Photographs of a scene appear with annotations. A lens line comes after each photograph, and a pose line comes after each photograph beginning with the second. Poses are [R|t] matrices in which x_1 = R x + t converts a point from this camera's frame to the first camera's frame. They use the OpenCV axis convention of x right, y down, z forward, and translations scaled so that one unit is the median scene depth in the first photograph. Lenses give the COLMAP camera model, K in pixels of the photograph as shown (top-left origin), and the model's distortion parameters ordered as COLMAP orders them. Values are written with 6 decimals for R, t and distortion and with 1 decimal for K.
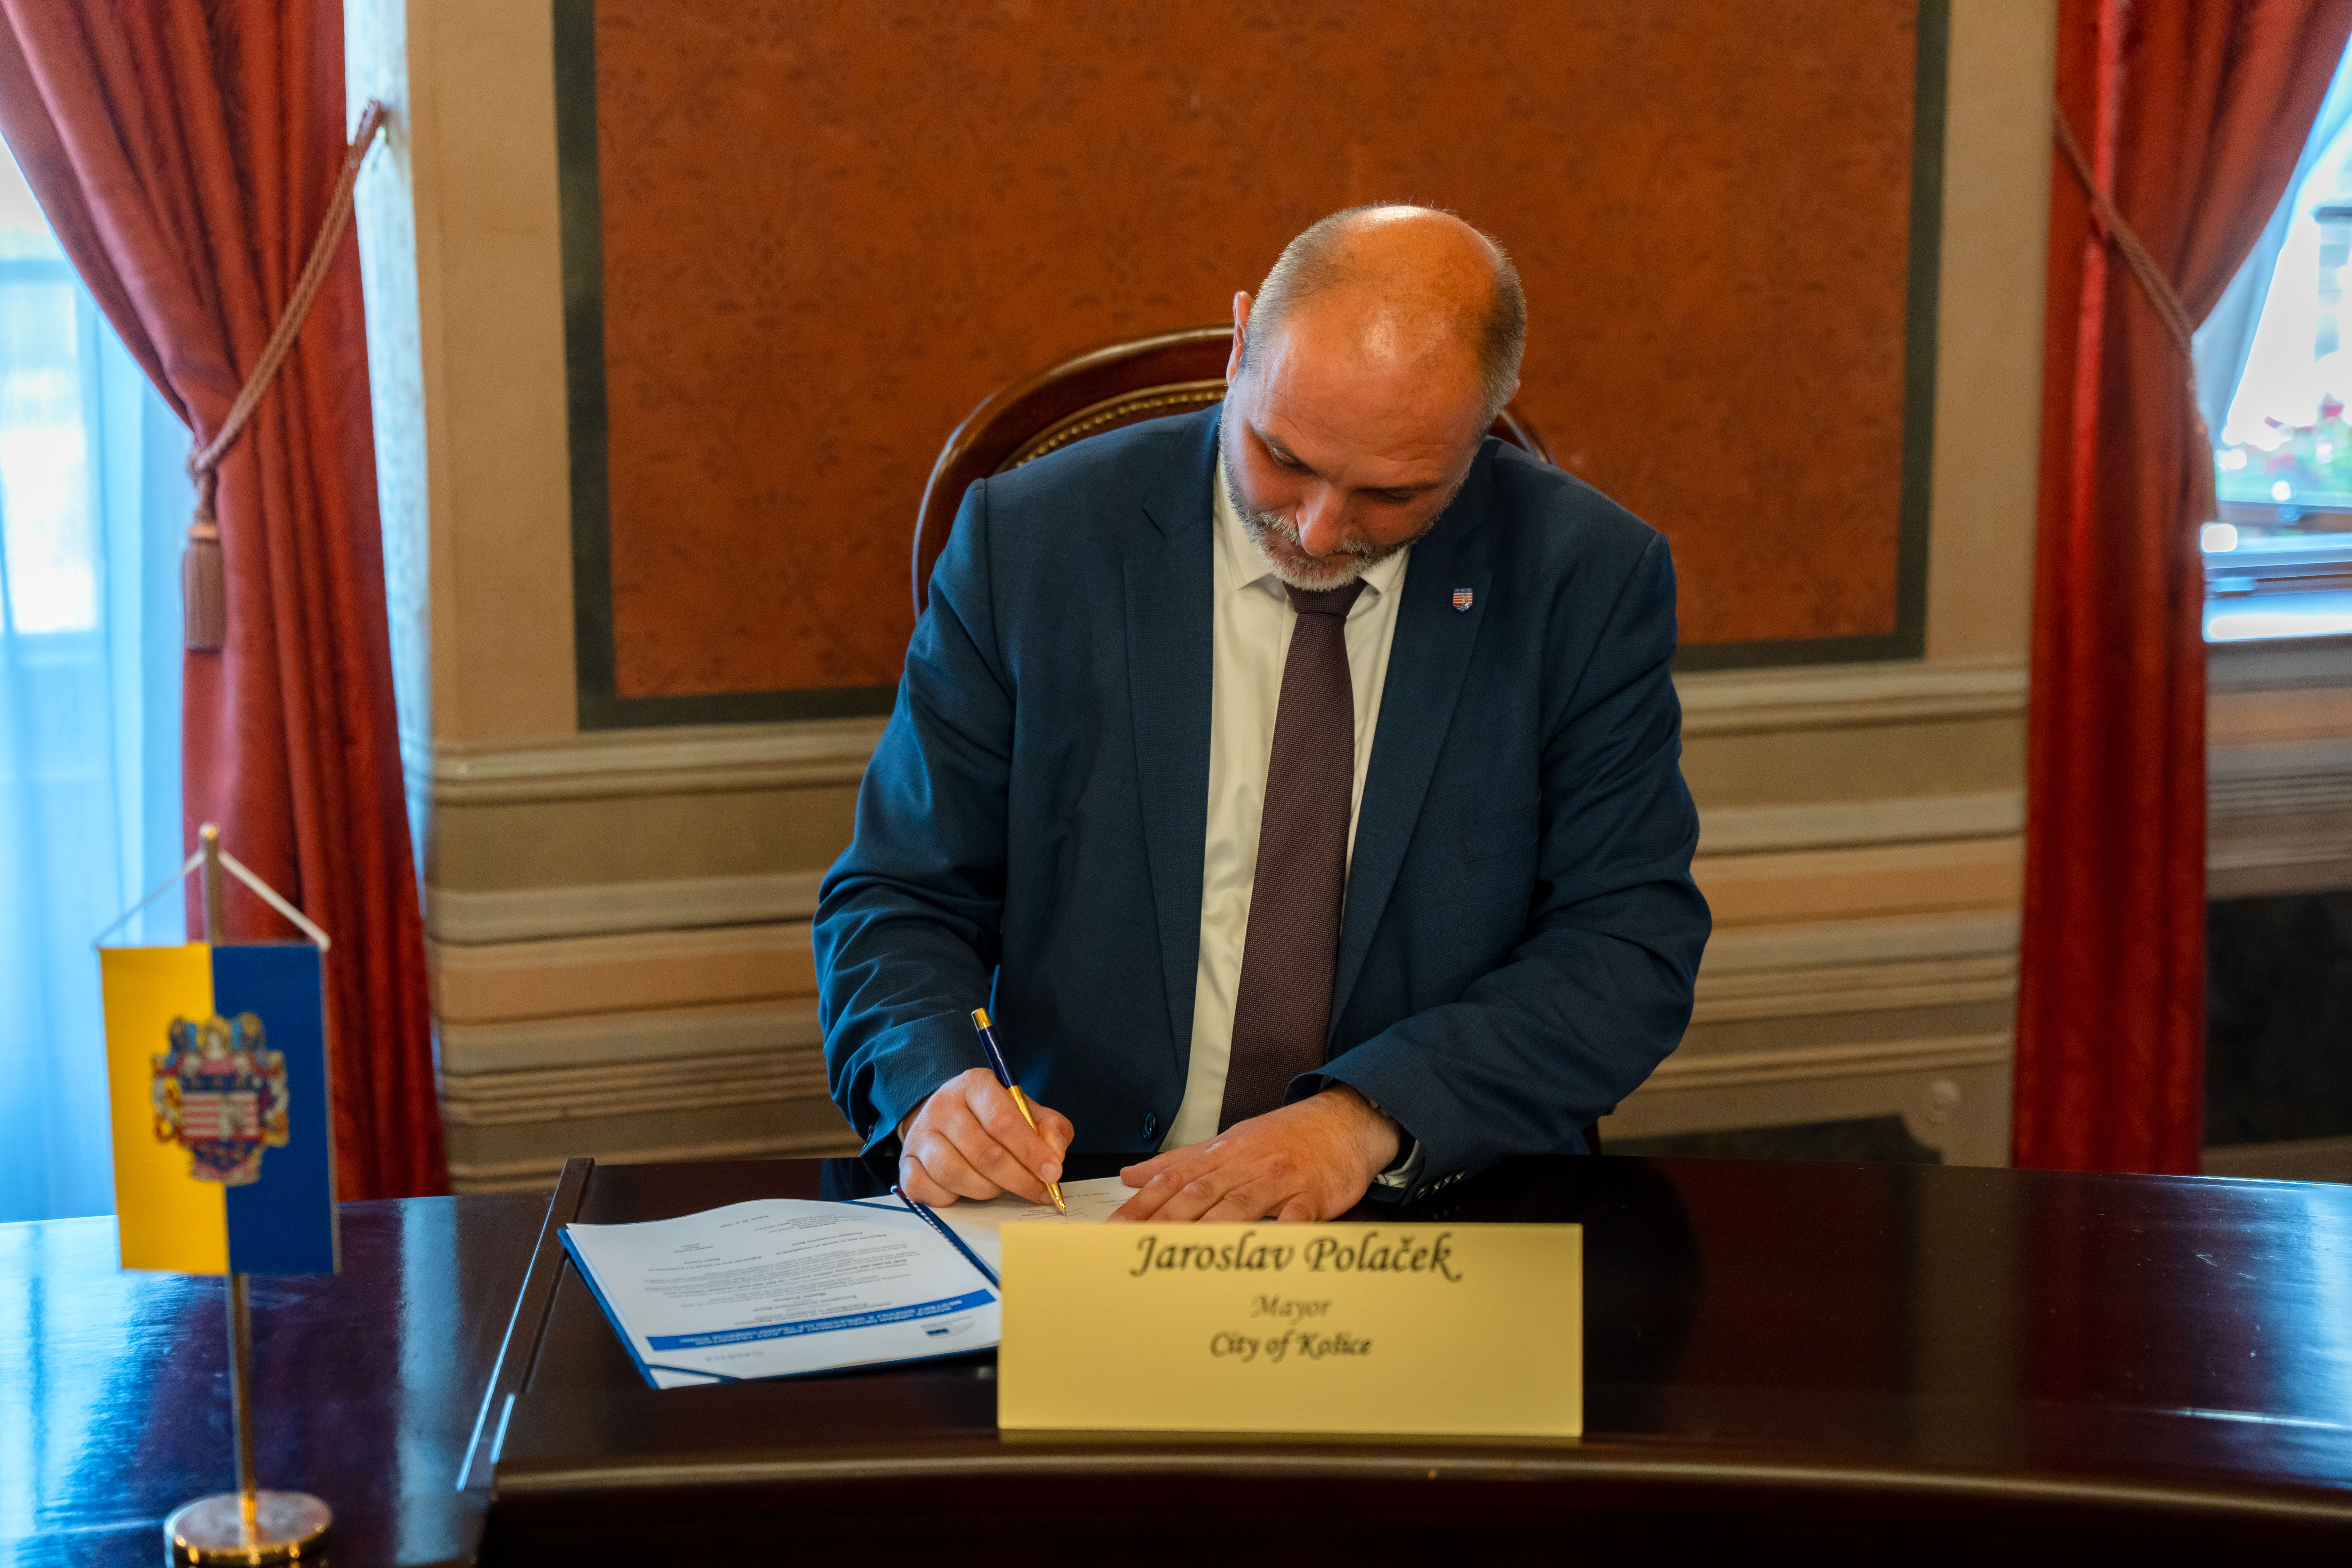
lens RADIAL K [[3916.6, 0, 1138.1], [0, 3916.6, 794.5], [0, 0, 1]] dist [0.057861, 0.000000]
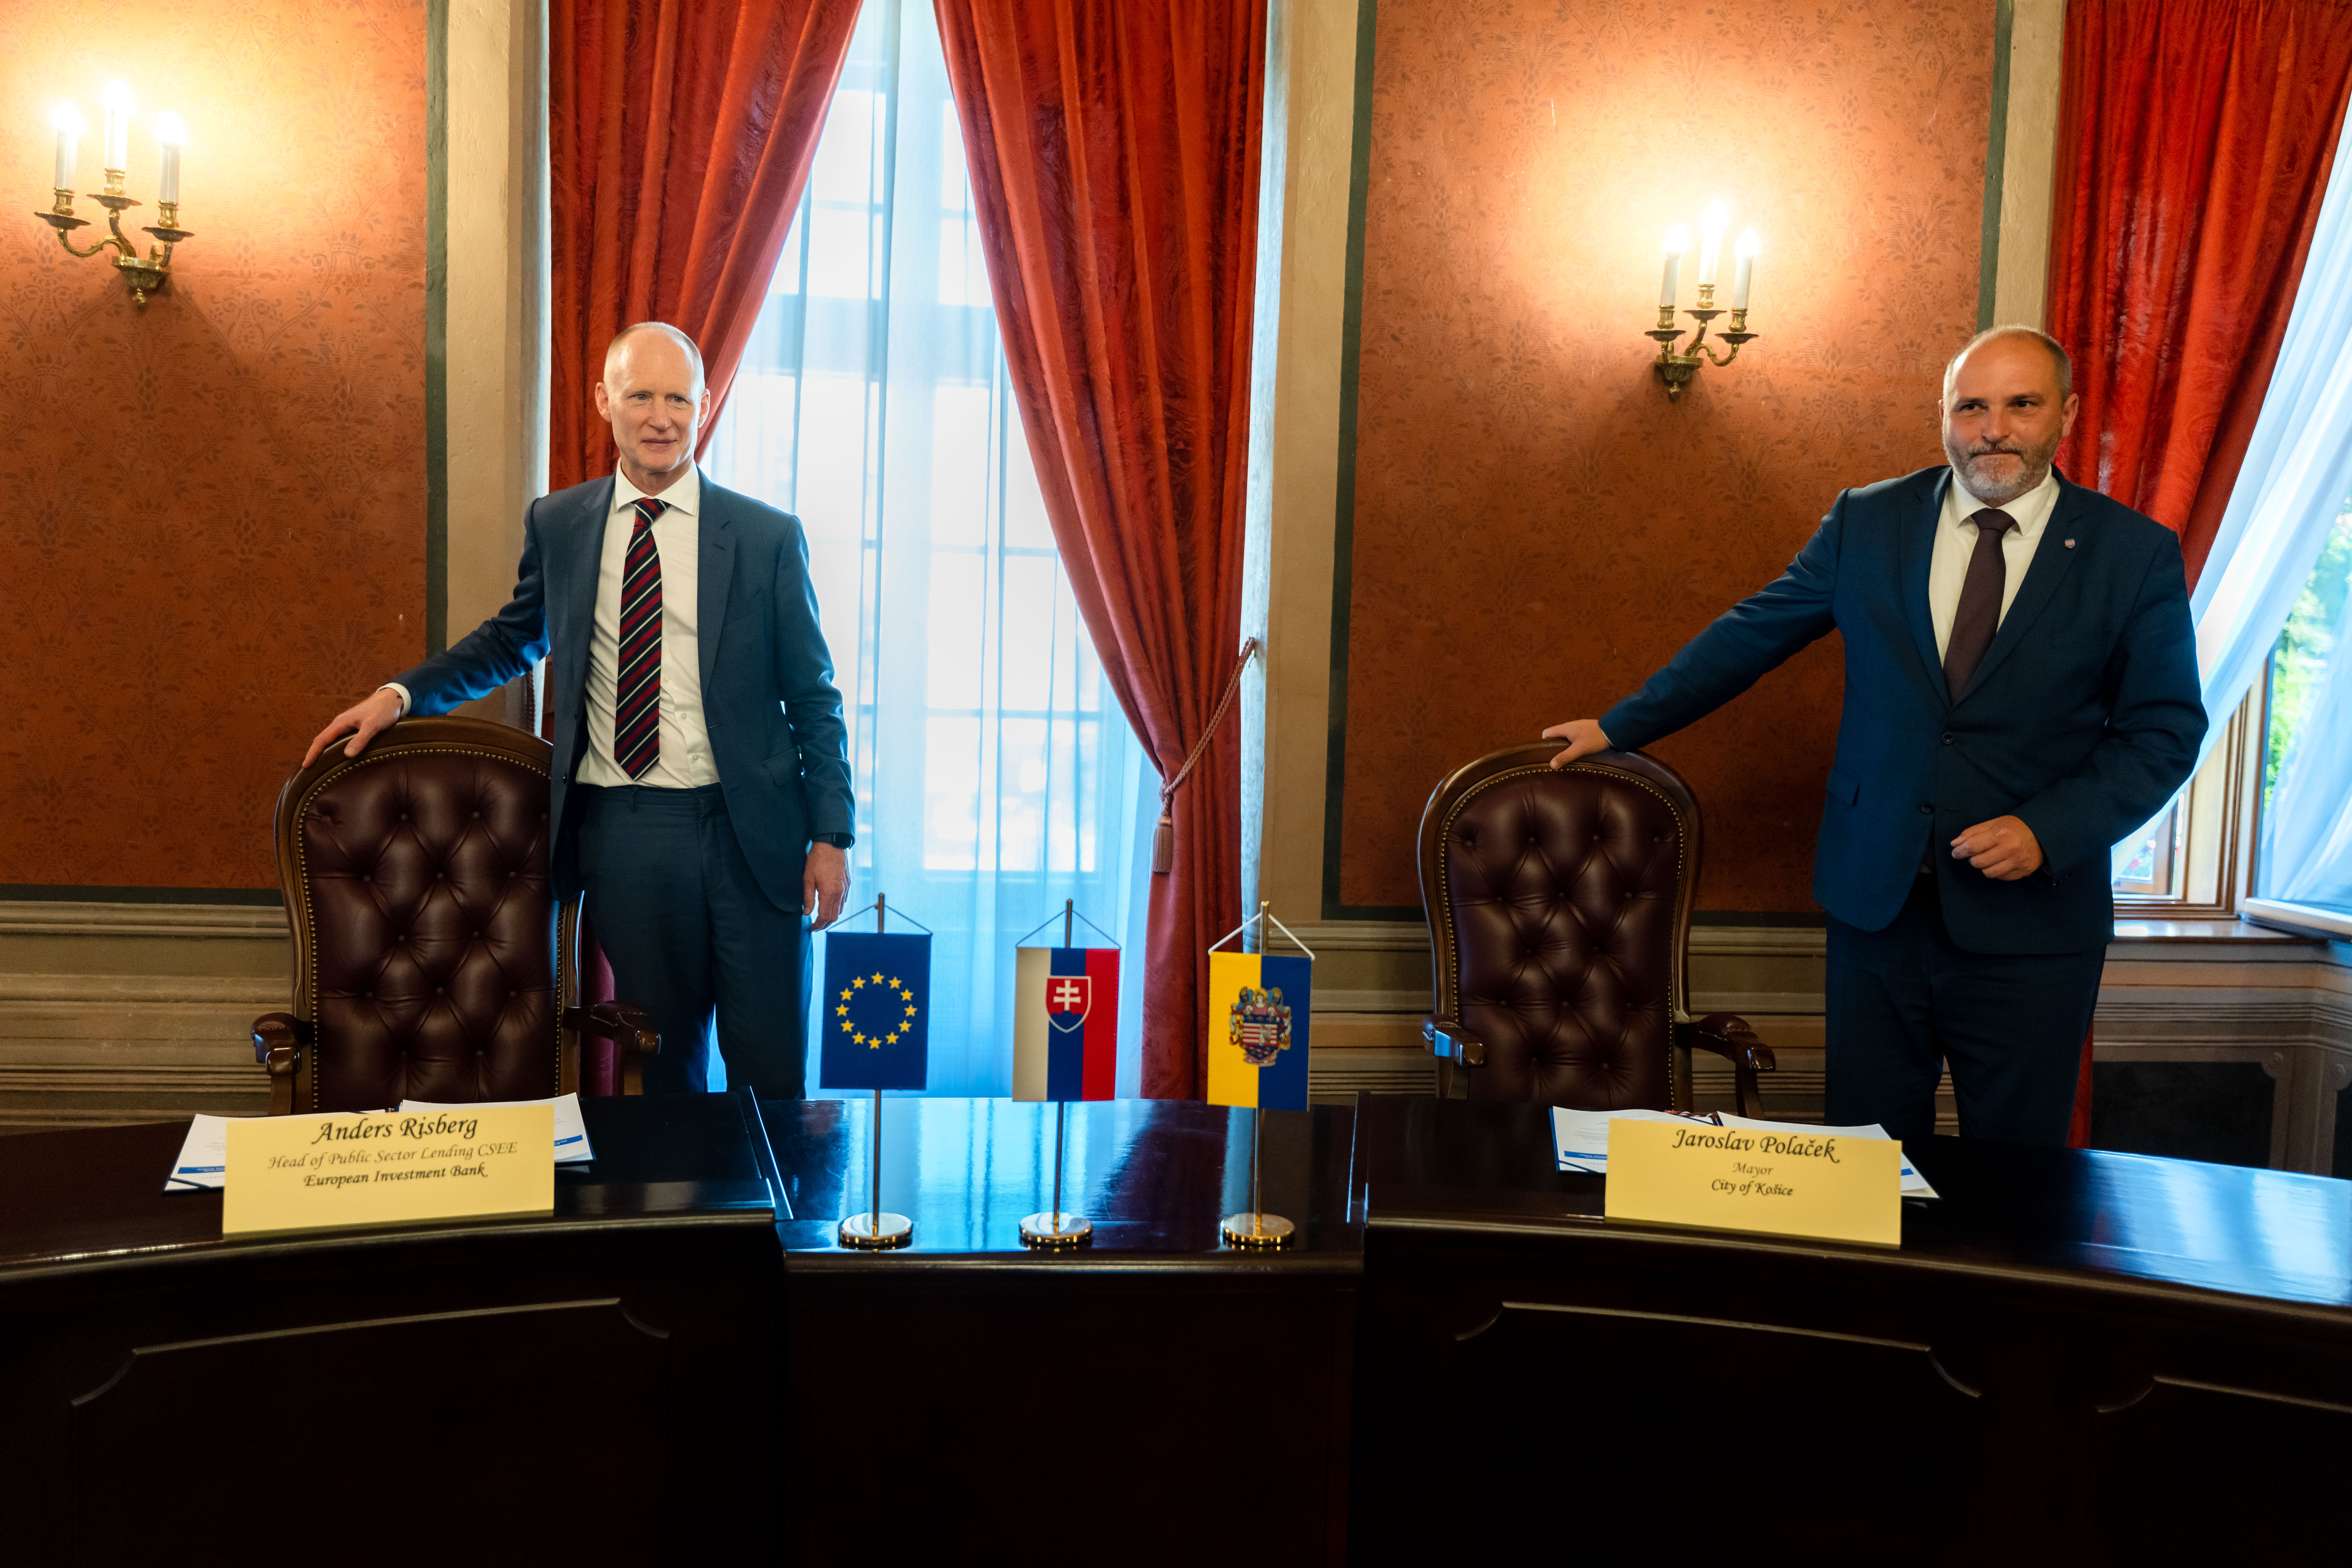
lens RADIAL K [[1738.7, 0, 1180.2], [0, 1738.7, 790.2], [0, 0, 1]] dist [0.011817, -0.016650]
pose [[0.984299, 0.046330, -0.170321, -0.058637], [-0.066439, 0.991219, -0.114332, 0.030102], [0.163528, 0.123852, 0.978733, 0.013065]]
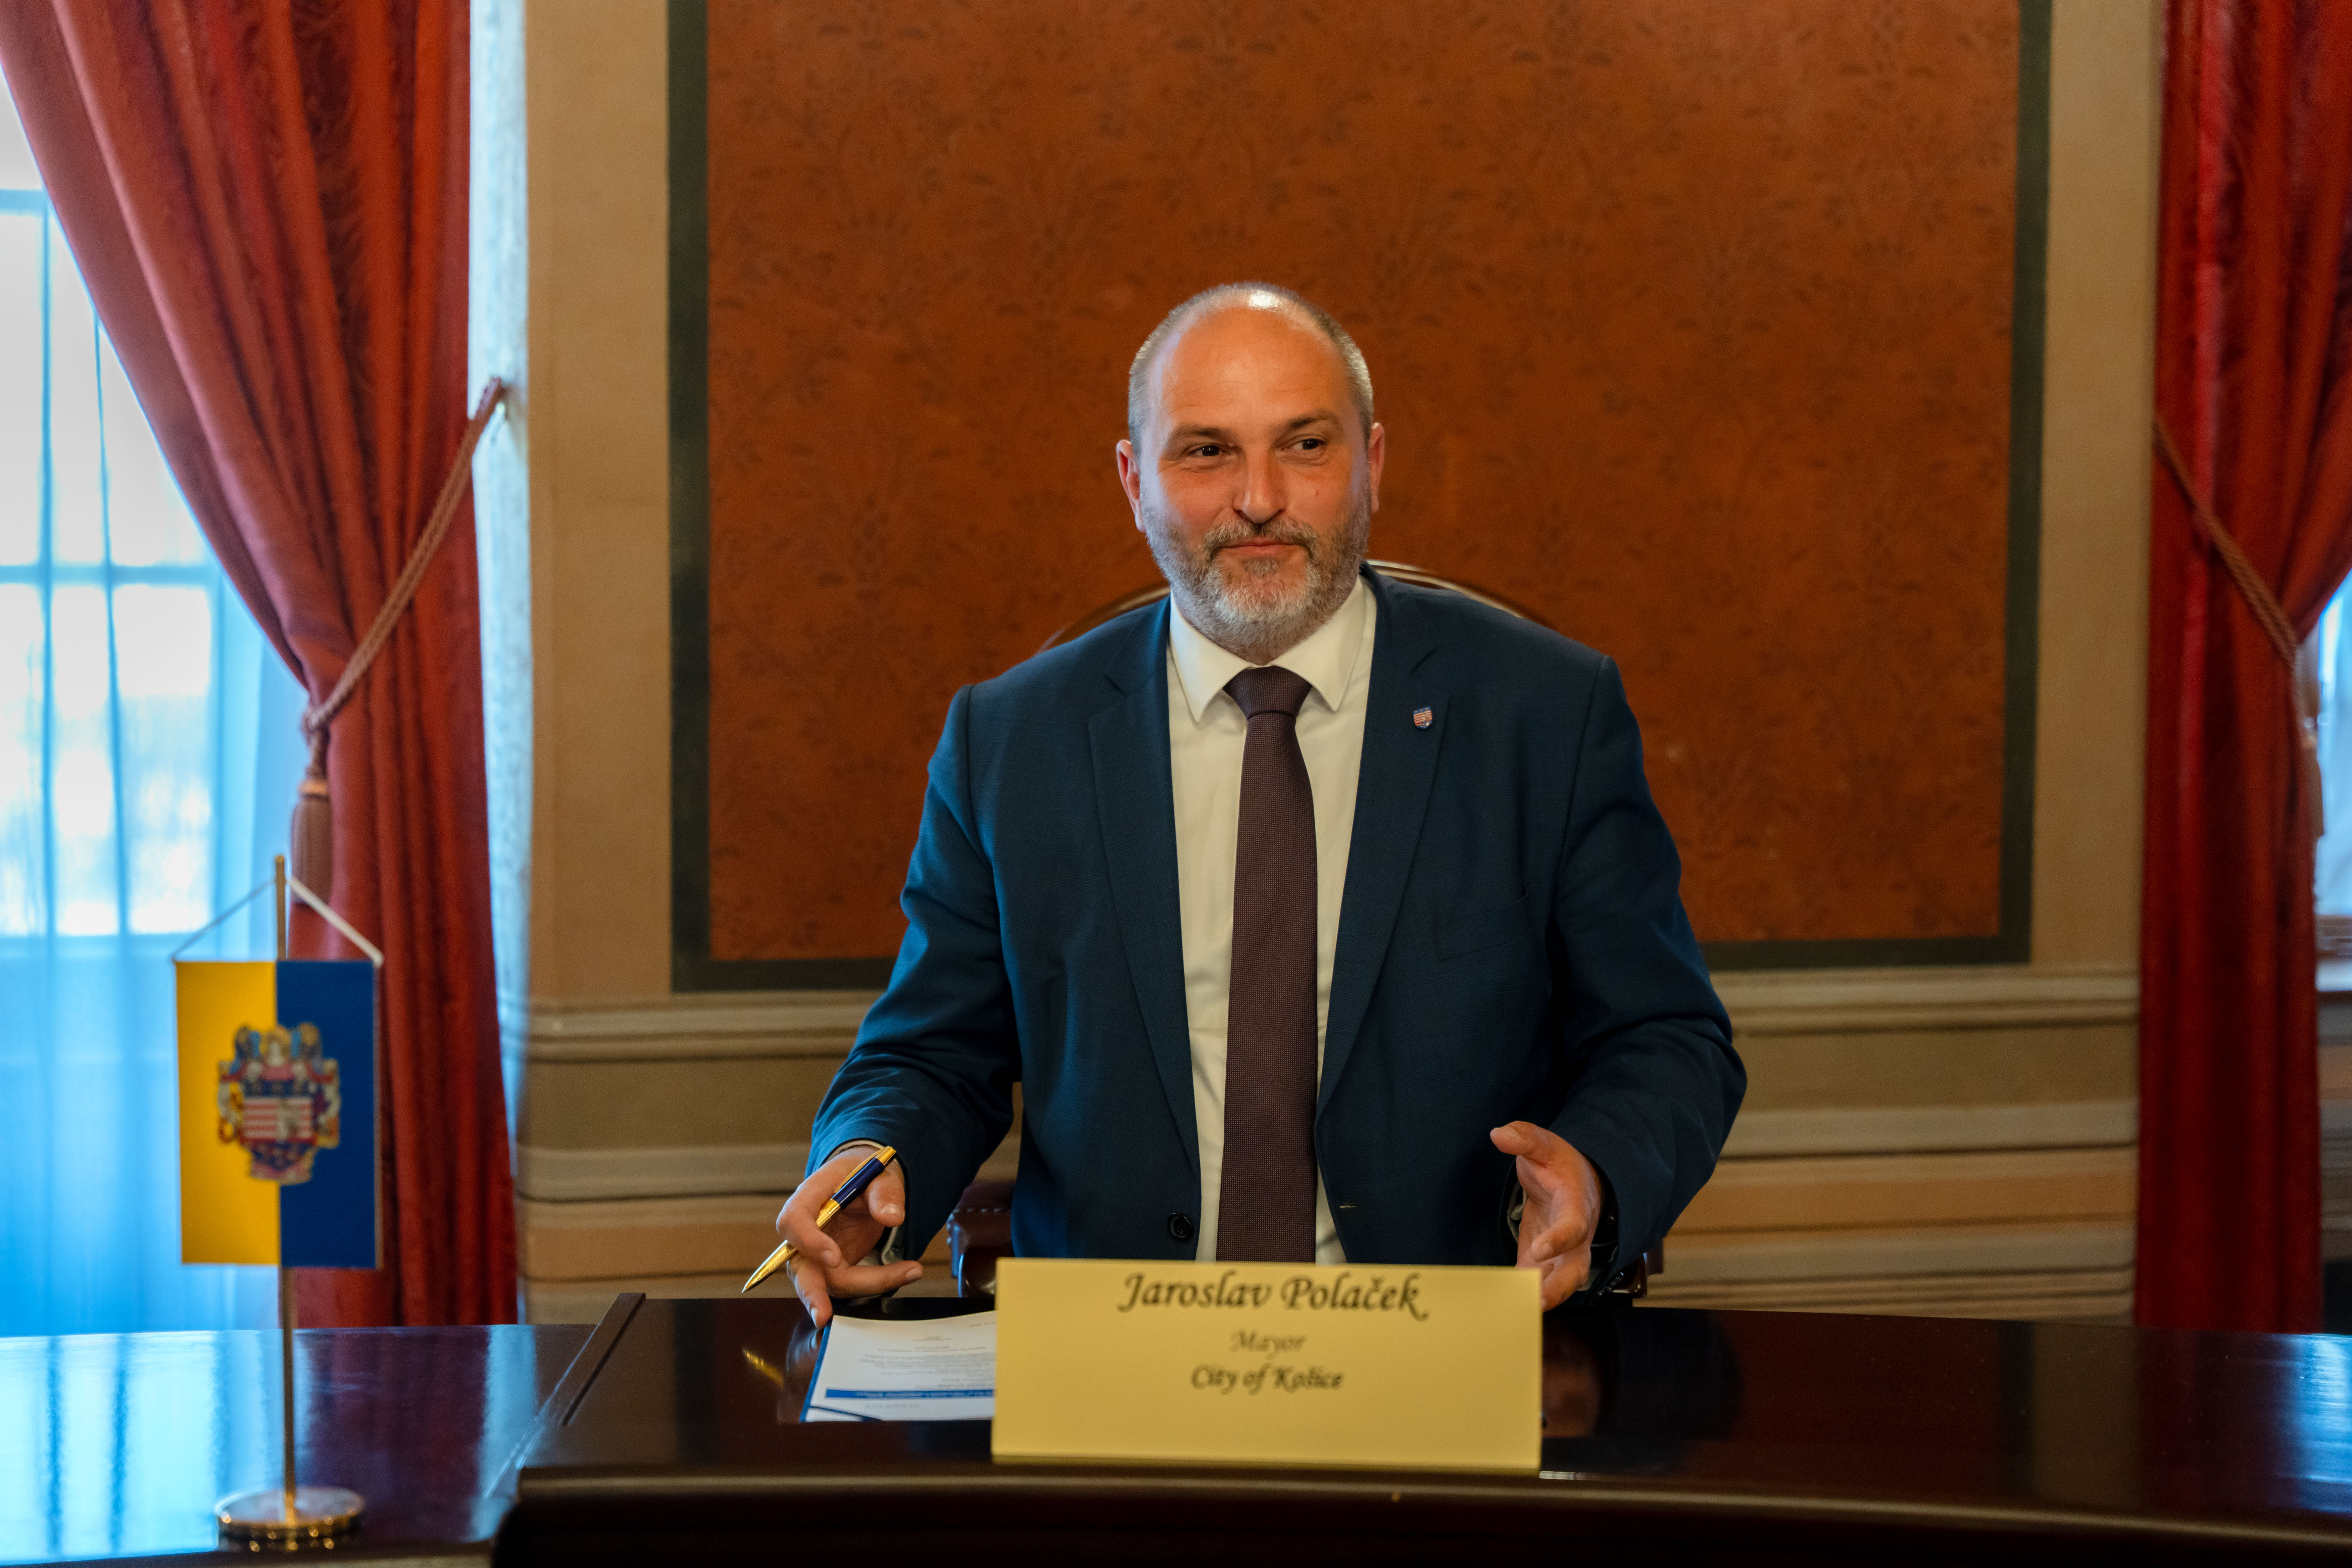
lens RADIAL K [[4209.5, 0, 1164.7], [0, 4209.5, 808.4], [0, 0, 1]] dist [0.044755, 0.000000]
pose [[0.999029, 0.012783, -0.042166, 0.030240], [-0.017686, 0.992850, -0.118055, 0.064442], [0.040355, 0.118686, 0.992111, -0.081112]]
